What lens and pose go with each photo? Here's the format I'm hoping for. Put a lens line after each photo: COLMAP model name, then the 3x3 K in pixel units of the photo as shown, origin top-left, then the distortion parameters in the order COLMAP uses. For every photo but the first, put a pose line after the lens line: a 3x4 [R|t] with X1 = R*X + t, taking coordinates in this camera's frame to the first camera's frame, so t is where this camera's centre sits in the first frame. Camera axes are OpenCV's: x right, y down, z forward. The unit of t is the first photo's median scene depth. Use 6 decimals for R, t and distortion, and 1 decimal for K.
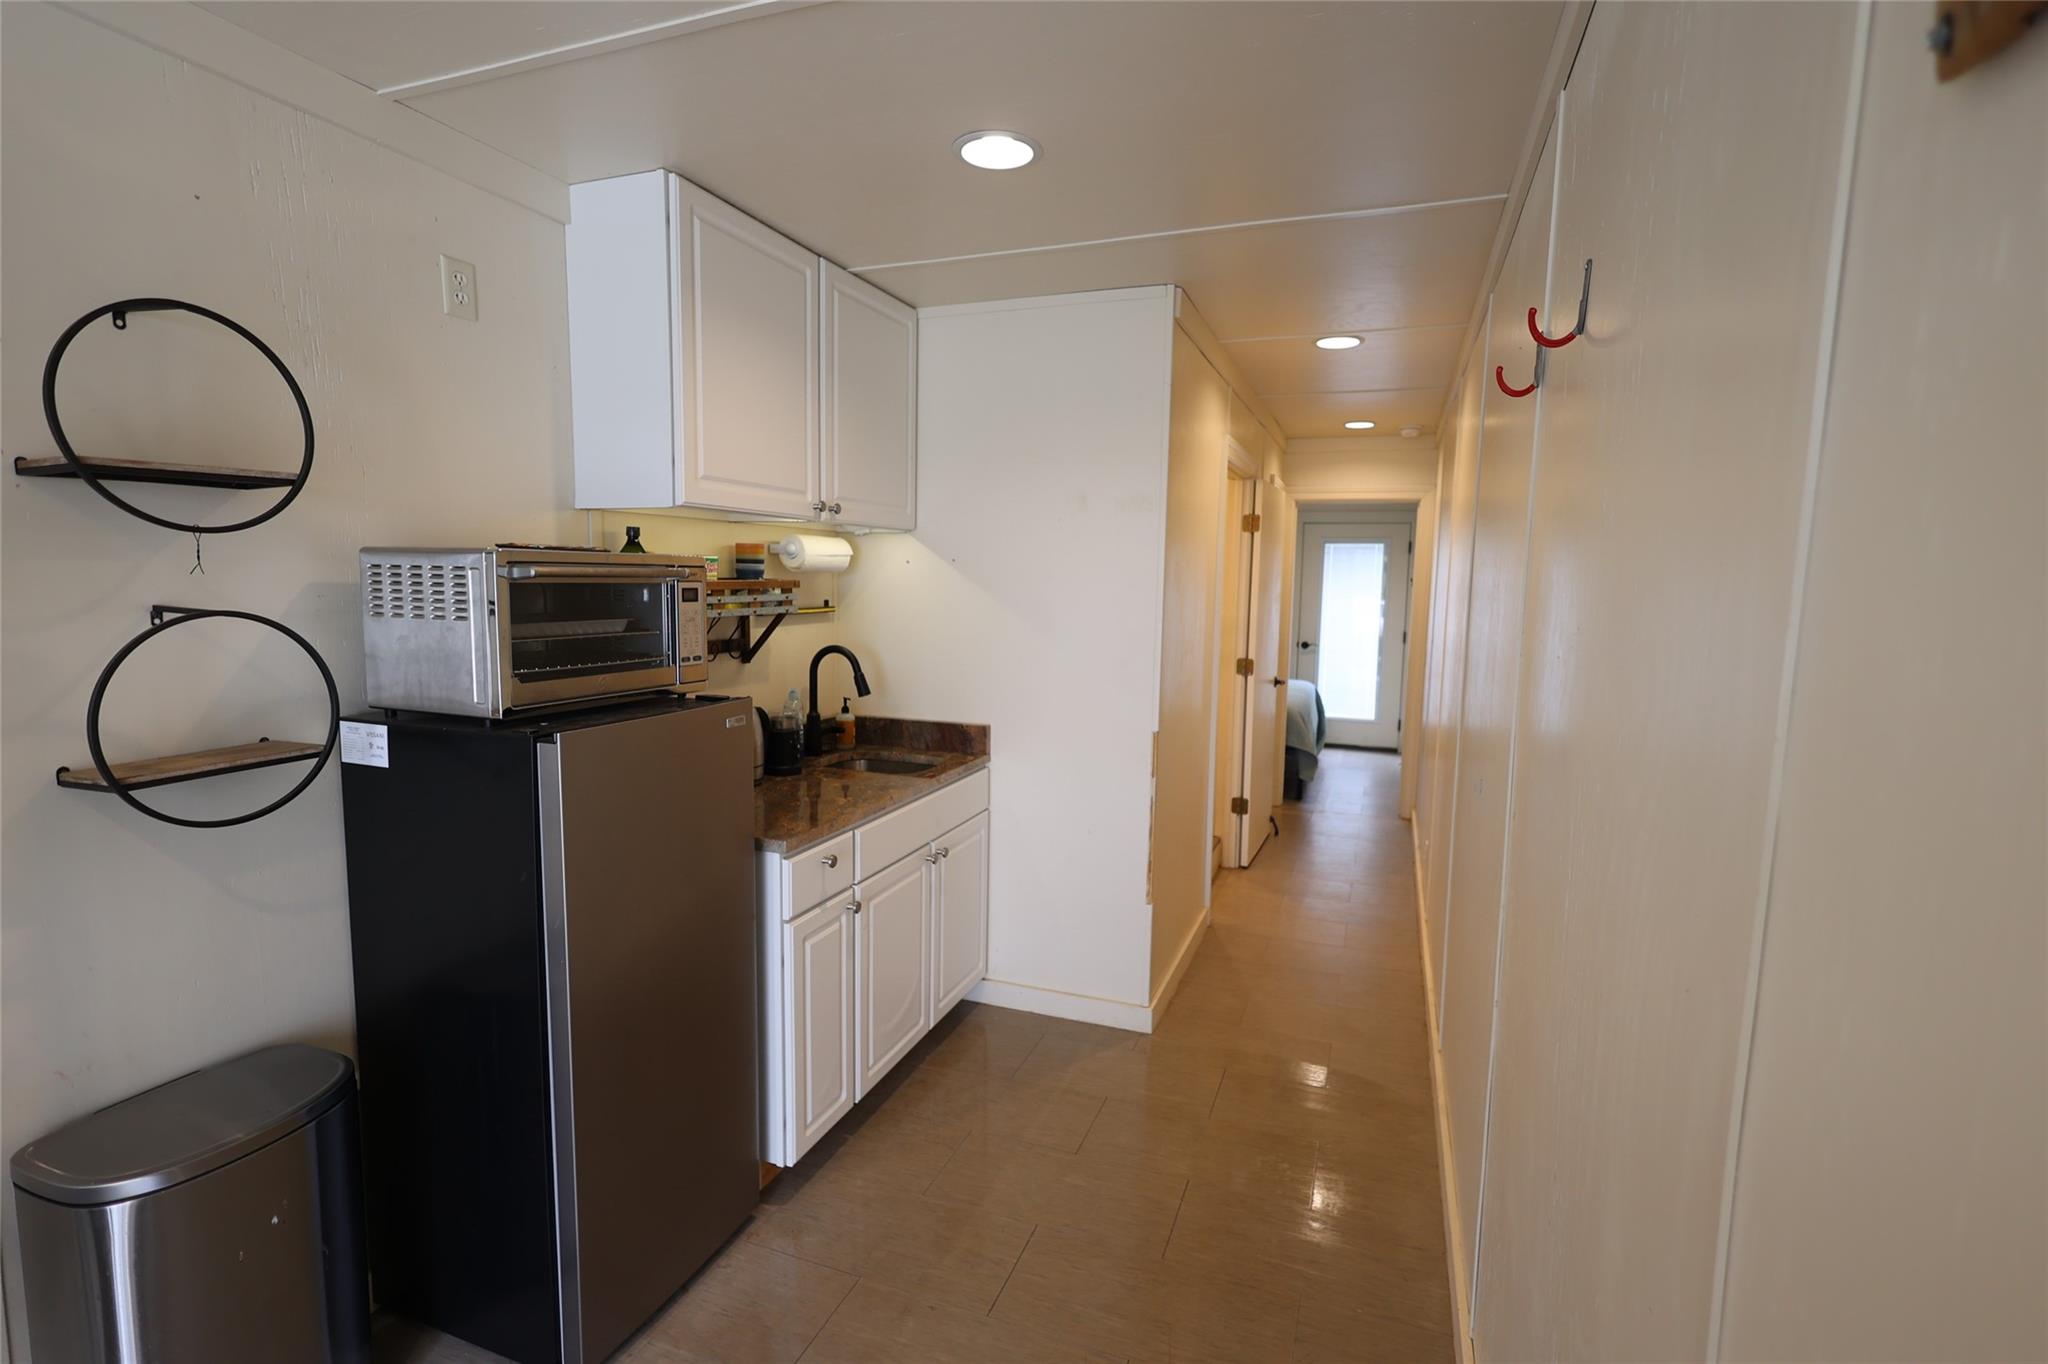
lens RADIAL K [[961.2, 0, 1021.7], [0, 961.2, 681.6], [0, 0, 1]] dist [-0.002011, 0.000129]
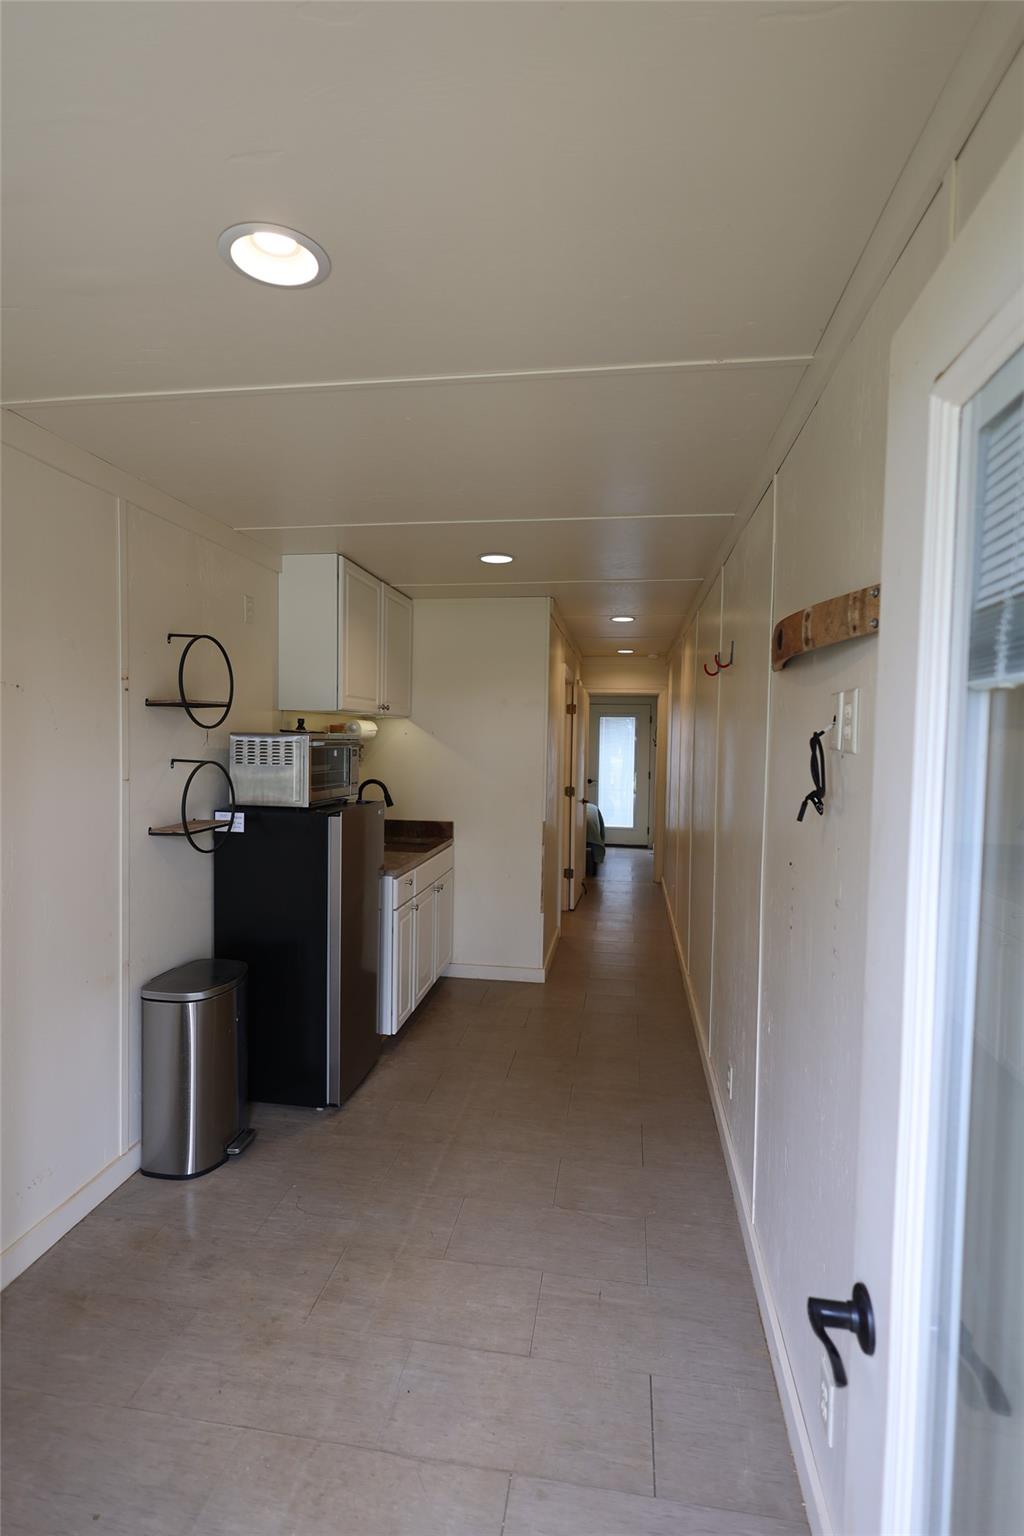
lens RADIAL K [[720.9, 0, 510.2], [0, 720.9, 768.9], [0, 0, 1]] dist [-0.002011, 0.000129]
pose [[0.980026, -0.011835, 0.198515, -0.202408], [0.024334, 0.997863, -0.060641, 0.030970], [-0.197373, 0.064260, 0.978220, -0.387227]]
